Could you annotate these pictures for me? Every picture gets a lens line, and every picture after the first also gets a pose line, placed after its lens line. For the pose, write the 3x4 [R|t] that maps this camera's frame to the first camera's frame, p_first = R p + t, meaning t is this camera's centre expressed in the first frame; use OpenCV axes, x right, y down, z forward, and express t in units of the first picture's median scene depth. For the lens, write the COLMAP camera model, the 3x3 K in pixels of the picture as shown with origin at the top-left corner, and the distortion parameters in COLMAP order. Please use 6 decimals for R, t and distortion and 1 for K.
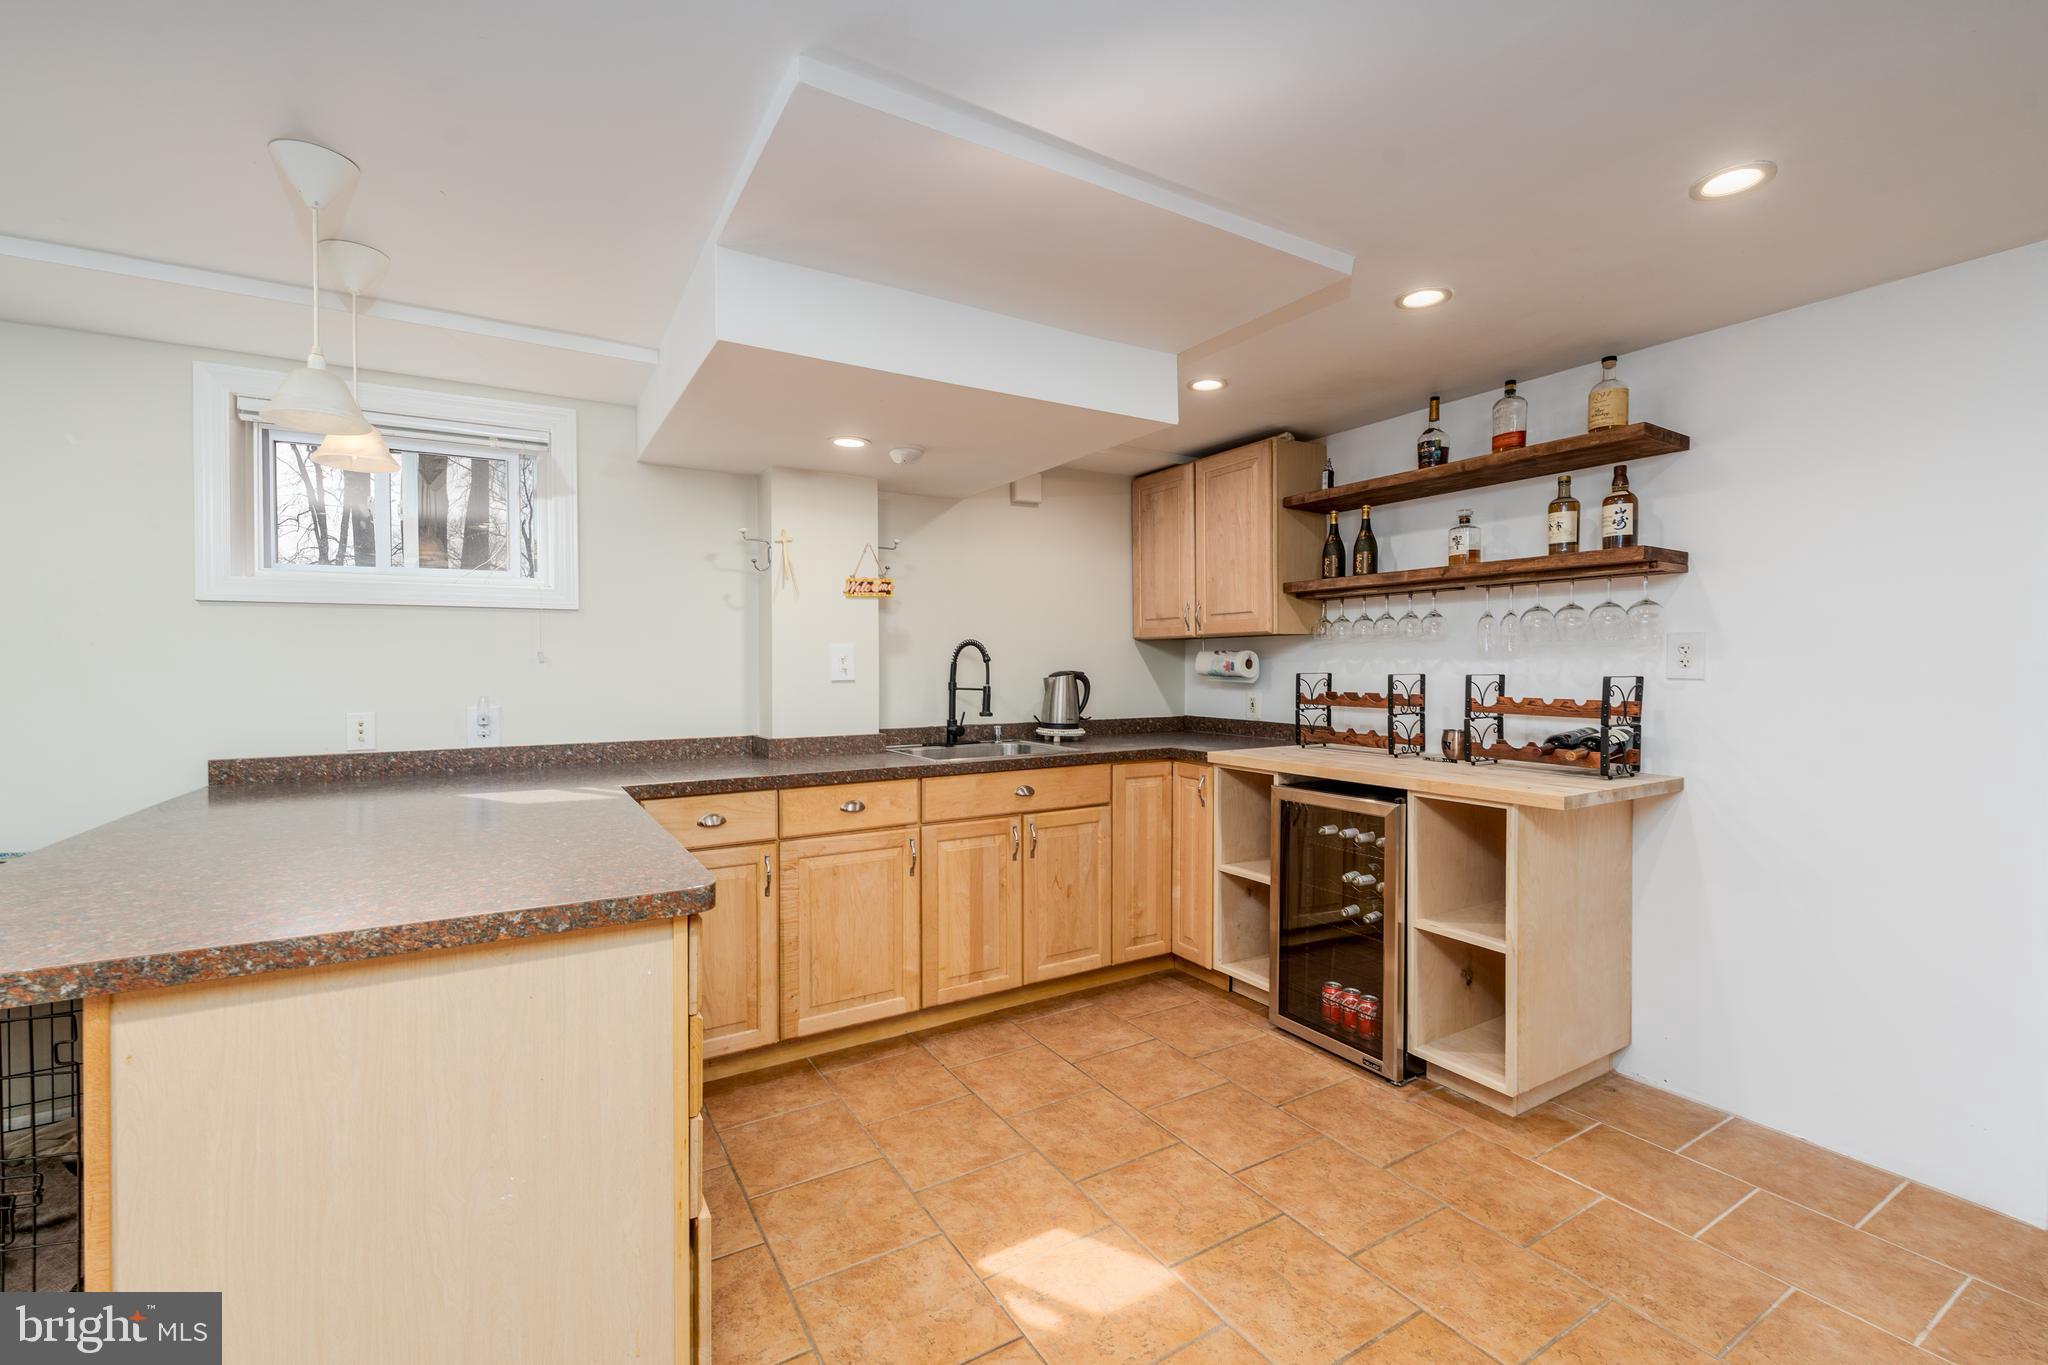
lens RADIAL K [[840.8, 0, 1030.9], [0, 840.8, 666.7], [0, 0, 1]] dist [0.000559, -0.000414]
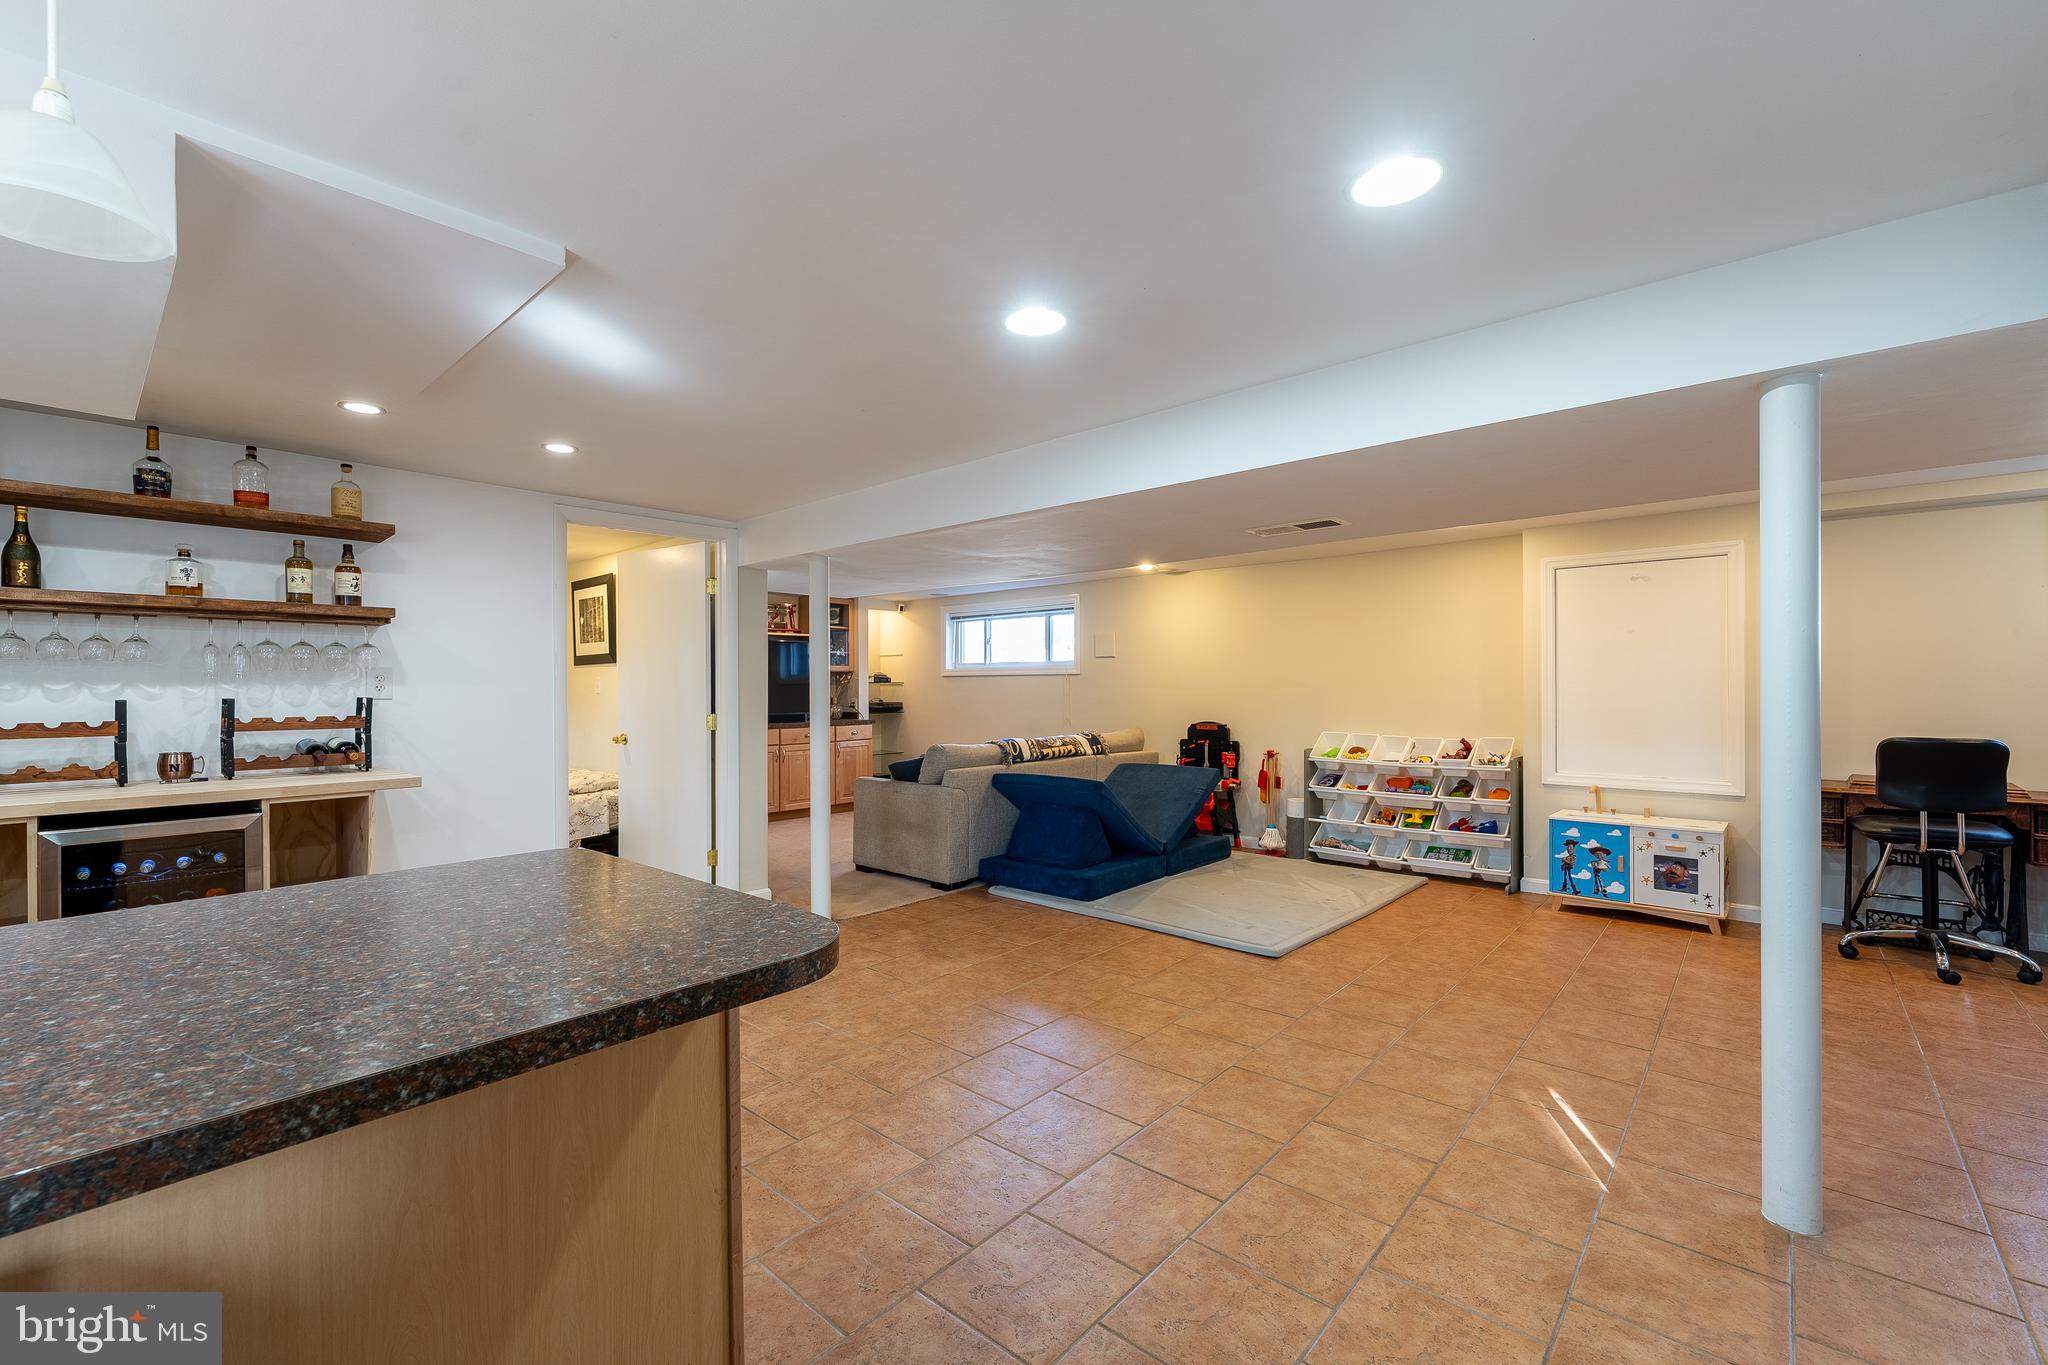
lens RADIAL K [[840.8, 0, 1024.5], [0, 840.8, 687.6], [0, 0, 1]] dist [0.000559, -0.000414]
pose [[-0.273026, 0.004205, 0.961998, -0.862593], [0.009171, 0.999956, -0.001768, 0.006013], [-0.961963, 0.008339, -0.273052, 0.299148]]
